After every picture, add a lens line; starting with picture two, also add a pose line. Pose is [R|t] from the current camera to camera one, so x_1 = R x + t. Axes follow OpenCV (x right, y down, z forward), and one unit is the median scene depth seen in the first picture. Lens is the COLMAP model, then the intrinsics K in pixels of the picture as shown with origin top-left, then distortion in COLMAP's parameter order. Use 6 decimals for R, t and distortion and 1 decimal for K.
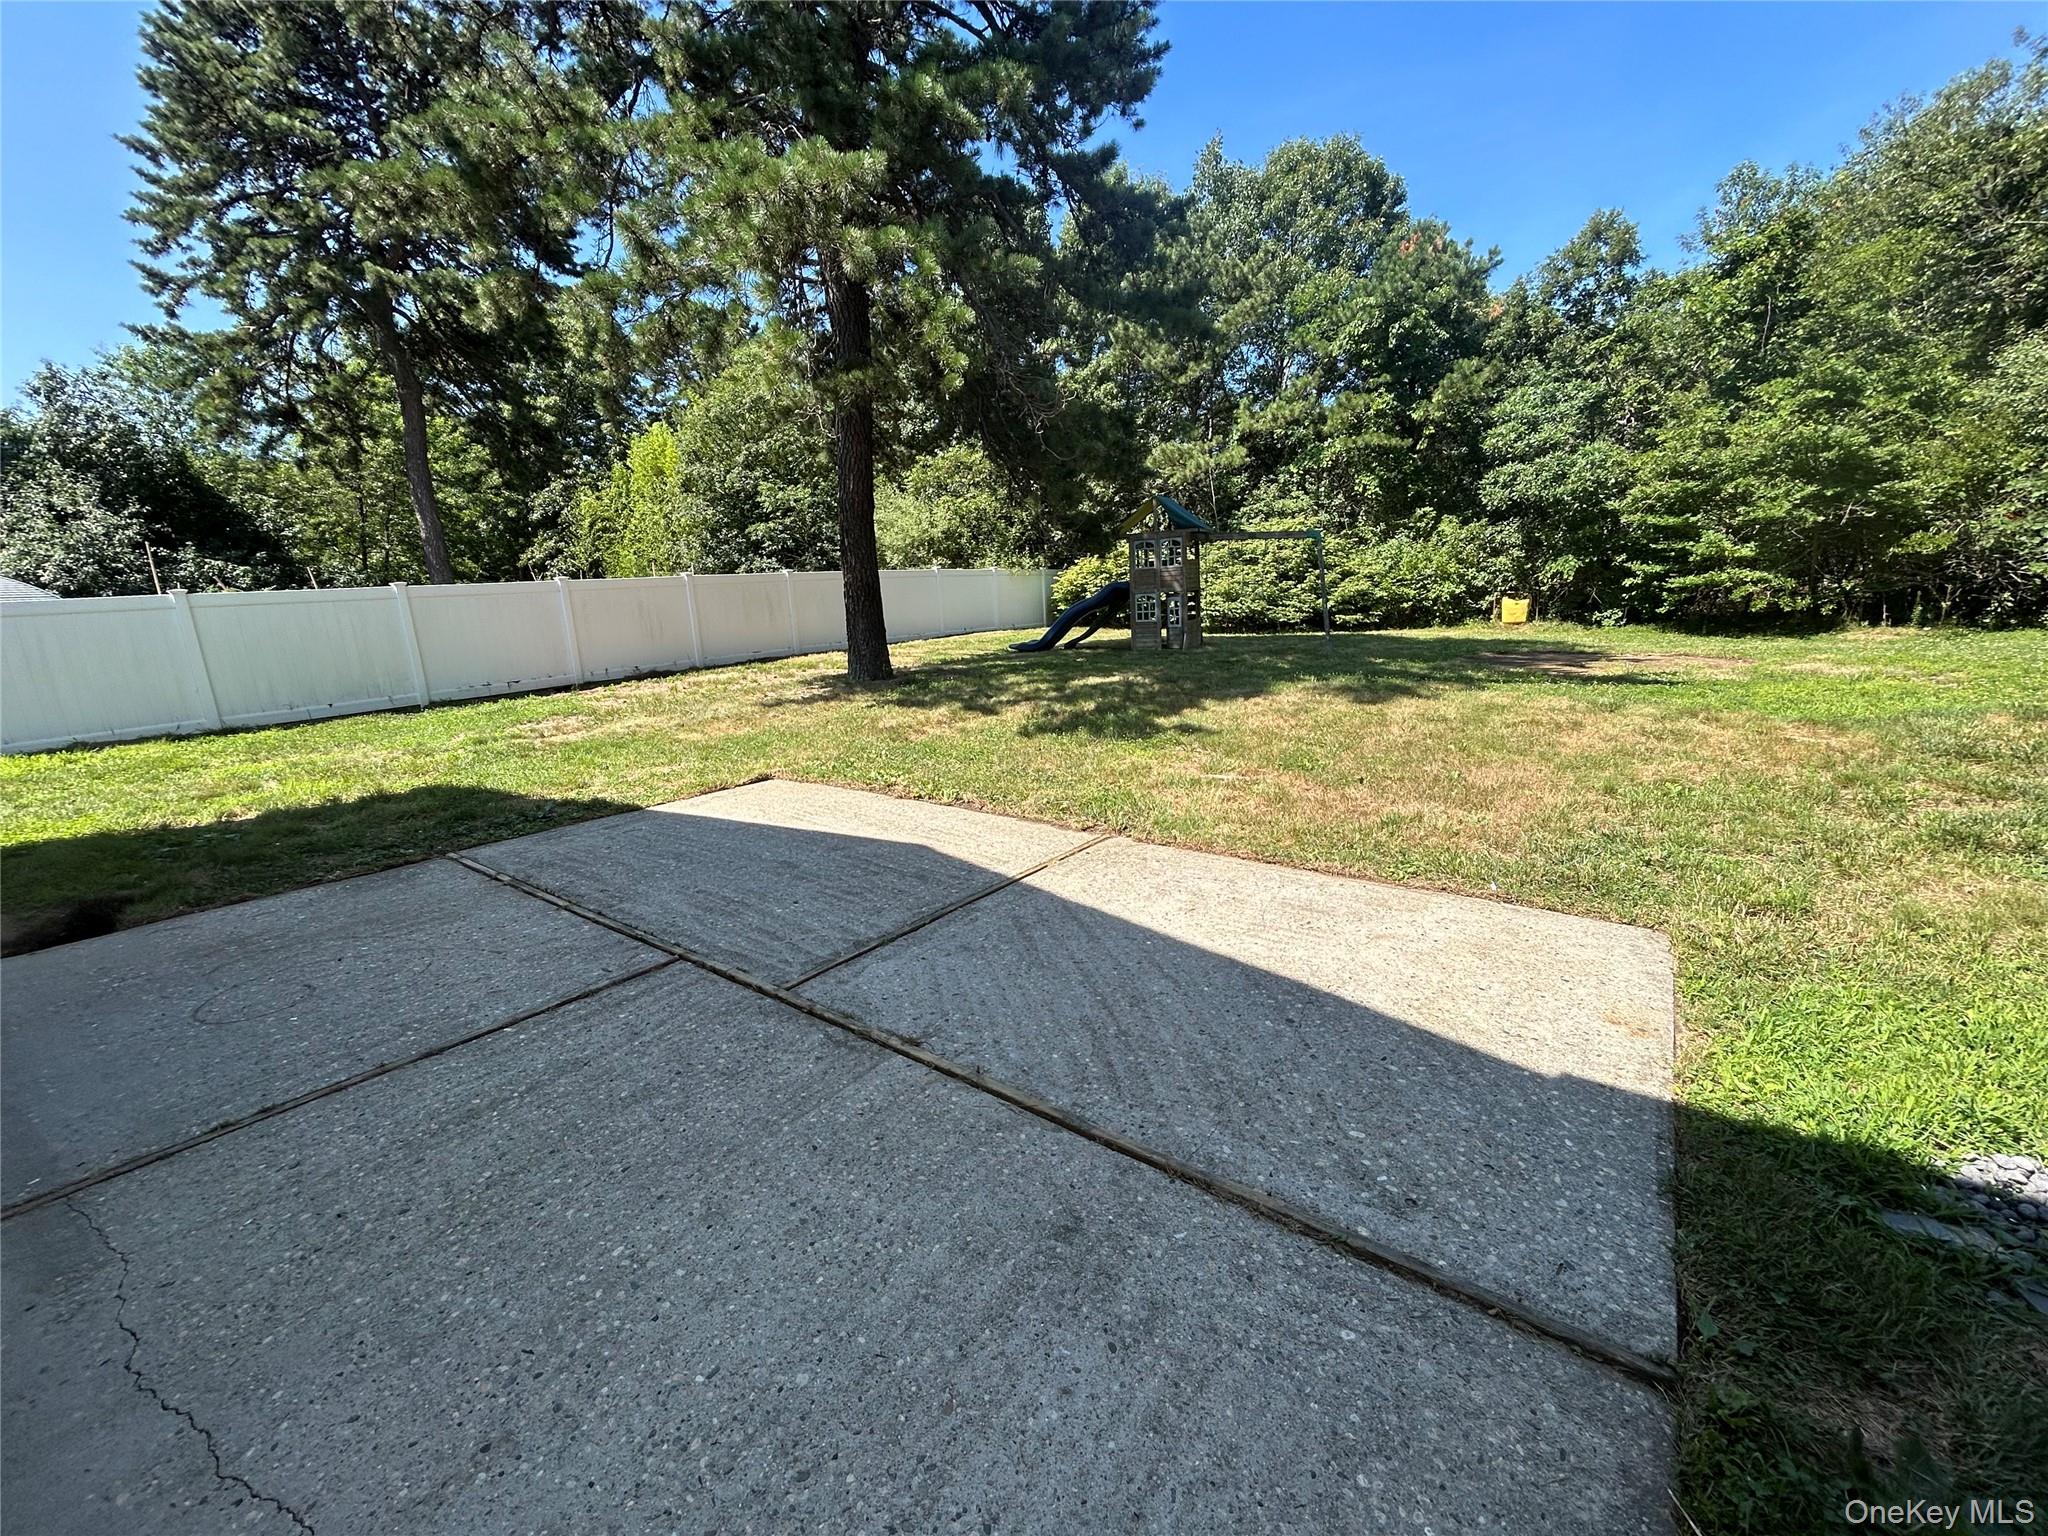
lens RADIAL K [[828.2, 0, 1027.5], [0, 828.2, 765.7], [0, 0, 1]] dist [-0.002005, 0.001130]
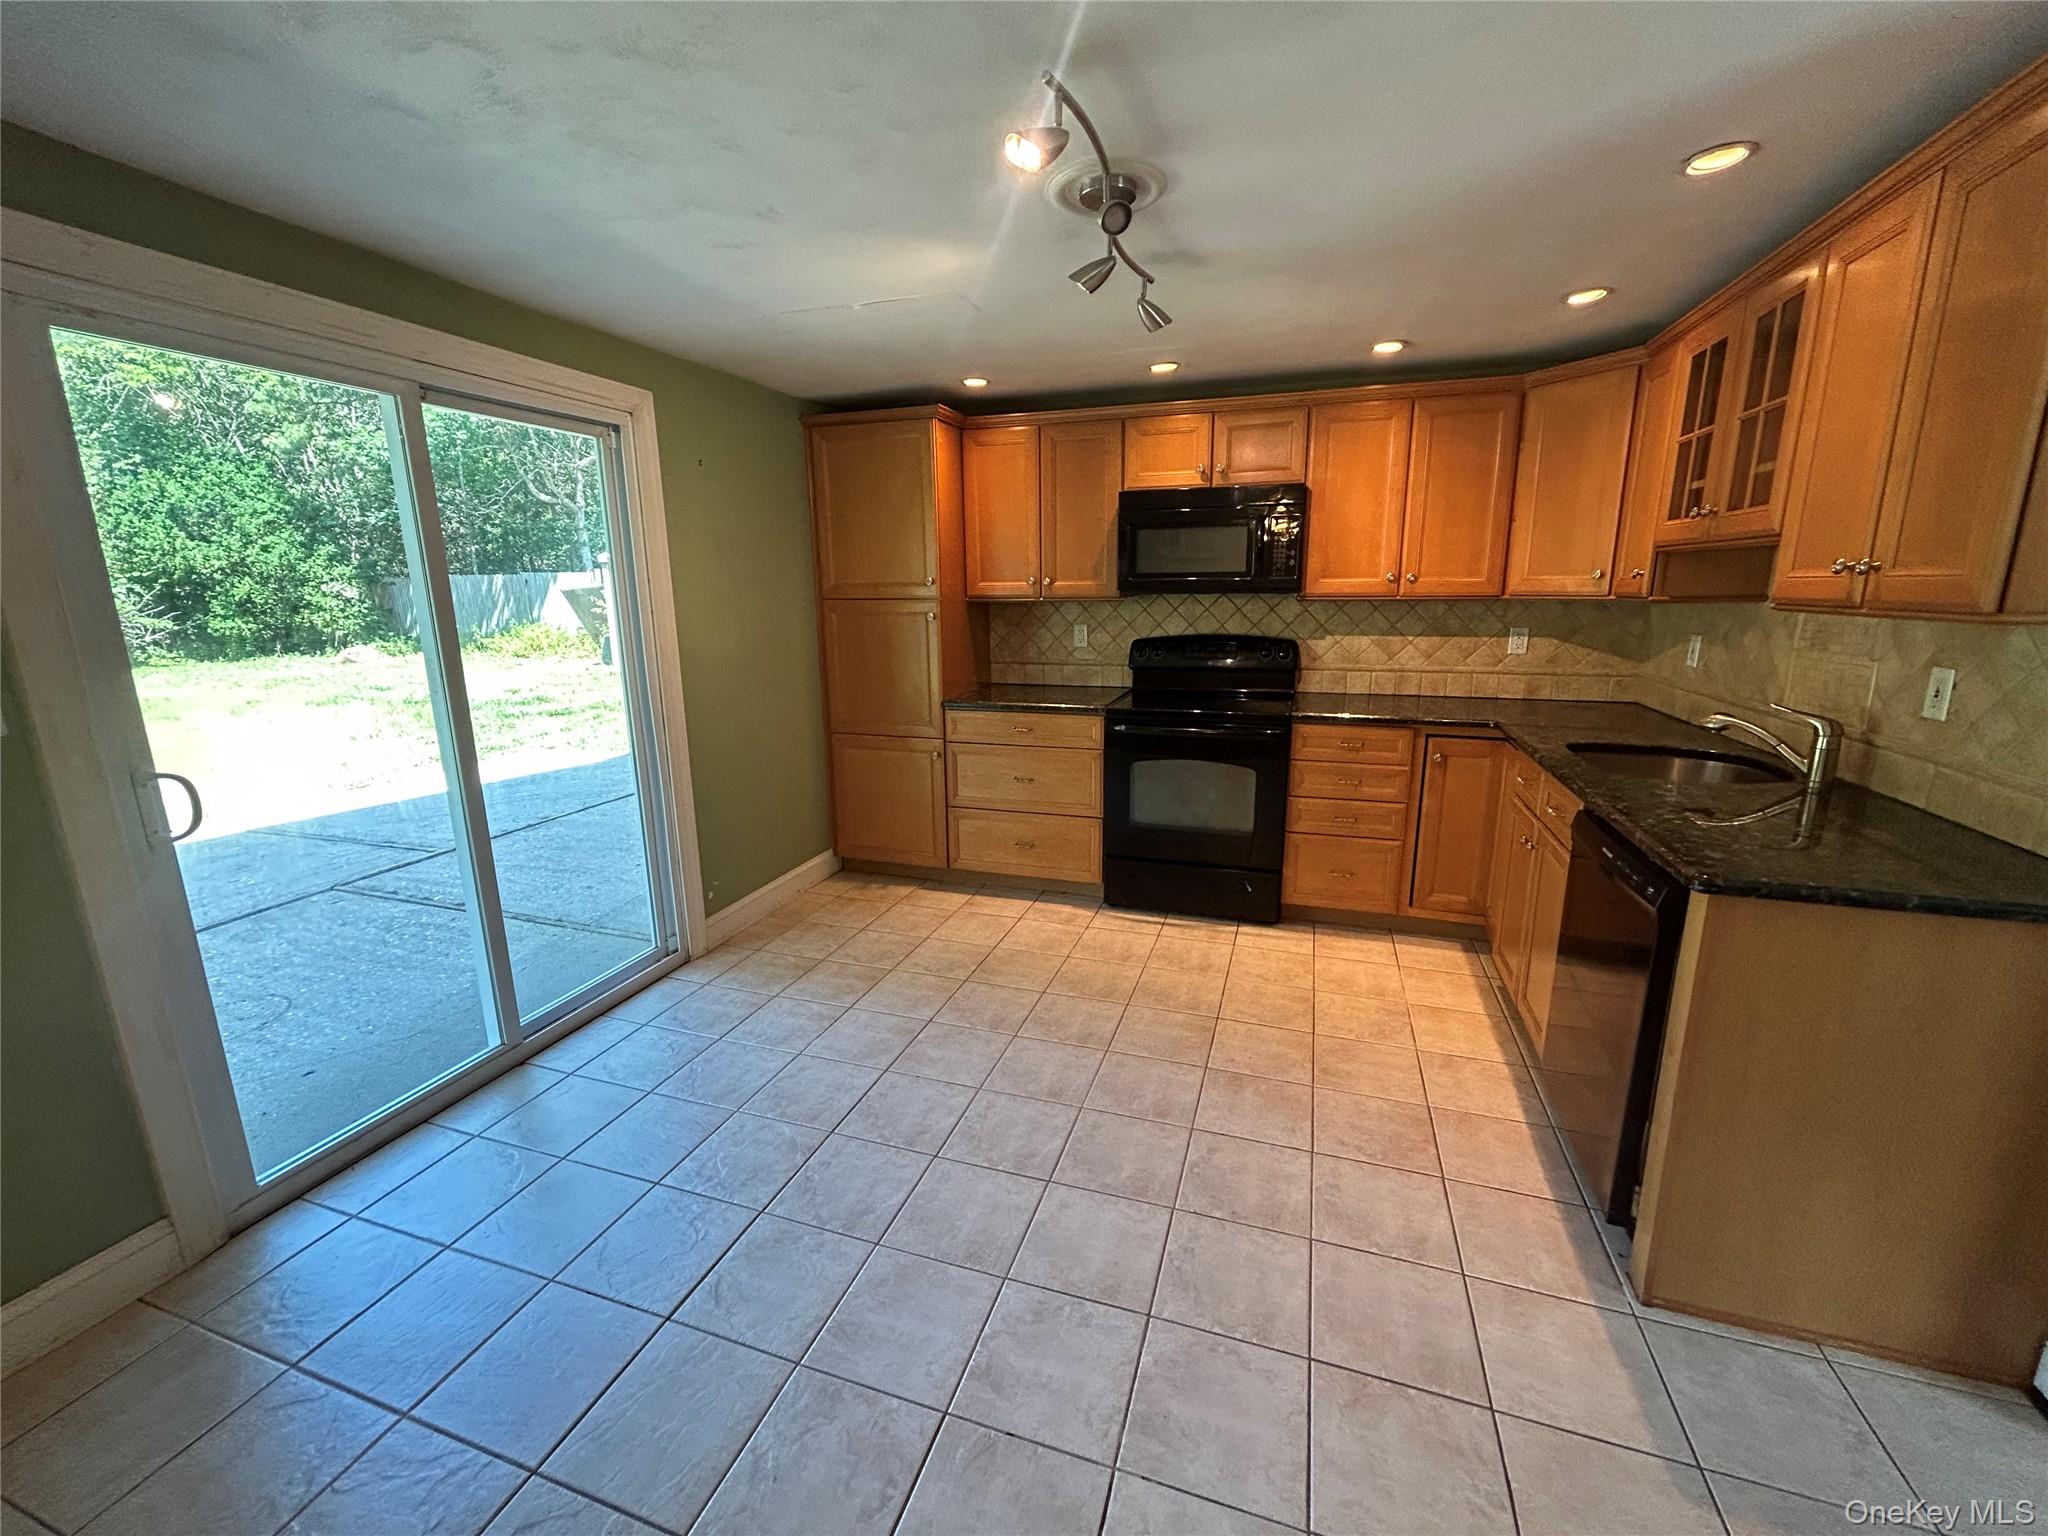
lens RADIAL K [[828.2, 0, 1024.3], [0, 828.2, 765.3], [0, 0, 1]] dist [-0.002005, 0.001130]
pose [[-0.312259, -0.154873, 0.937288, -0.472428], [0.233346, 0.943892, 0.233704, 0.002807], [-0.920893, 0.291688, -0.258600, 0.082544]]
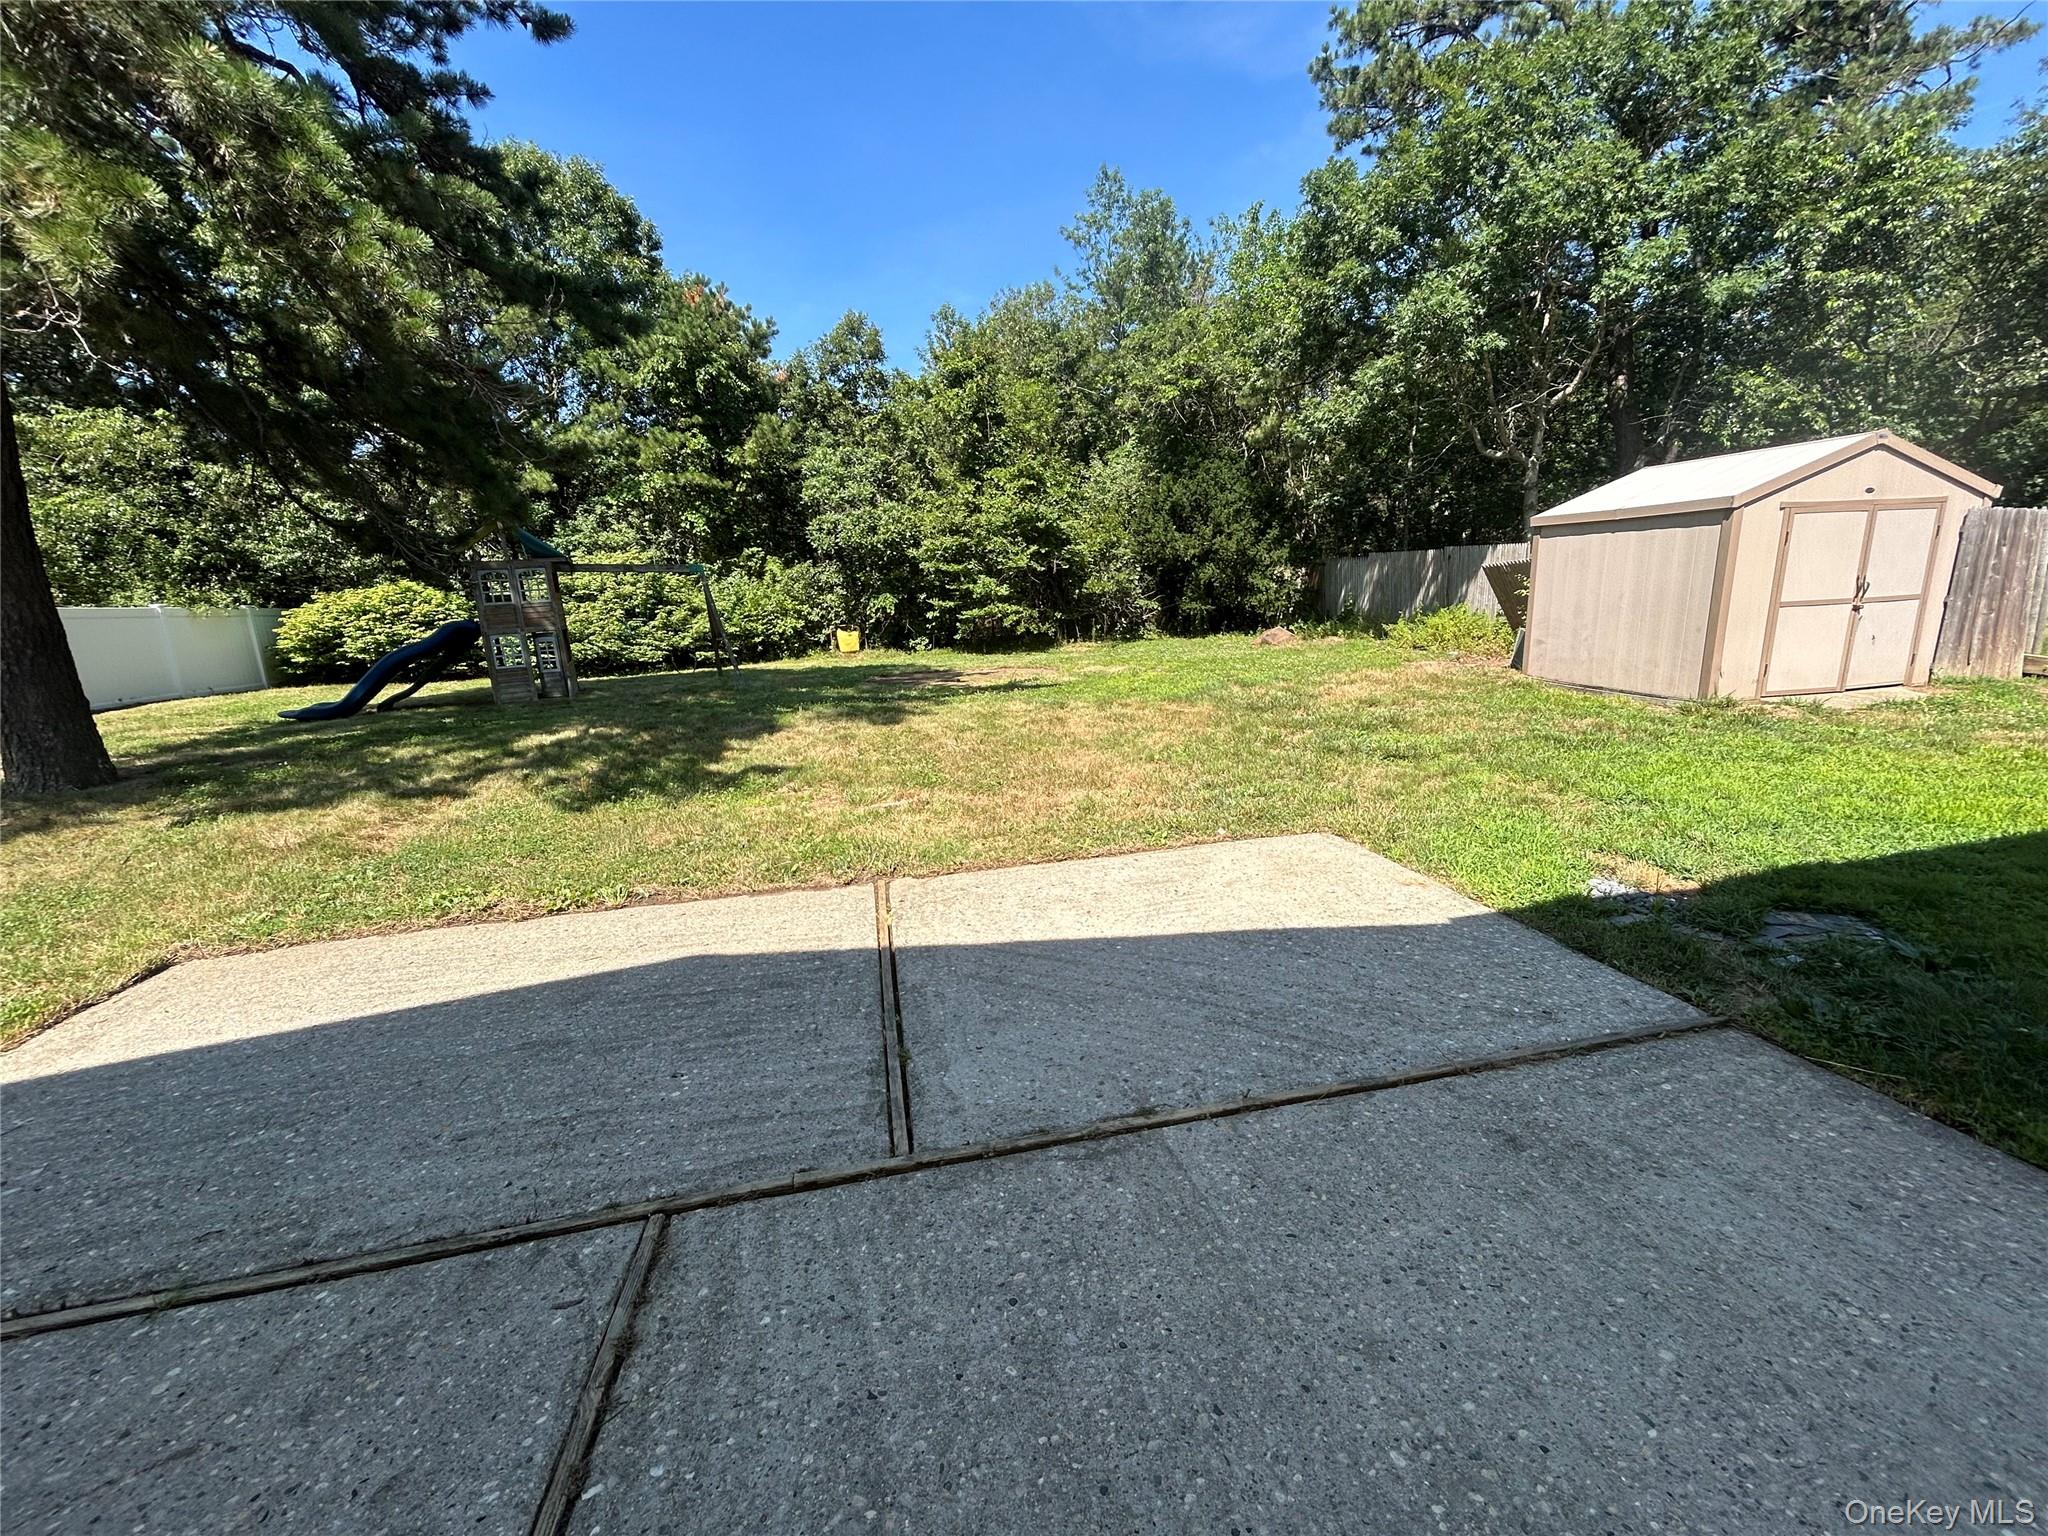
lens RADIAL K [[828.2, 0, 1026.9], [0, 828.2, 768.2], [0, 0, 1]] dist [-0.002005, 0.001130]
pose [[0.653437, -0.146905, 0.742589, -0.163102], [0.180186, 0.982977, 0.035907, -0.015059], [-0.735223, 0.110341, 0.668784, 0.094468]]
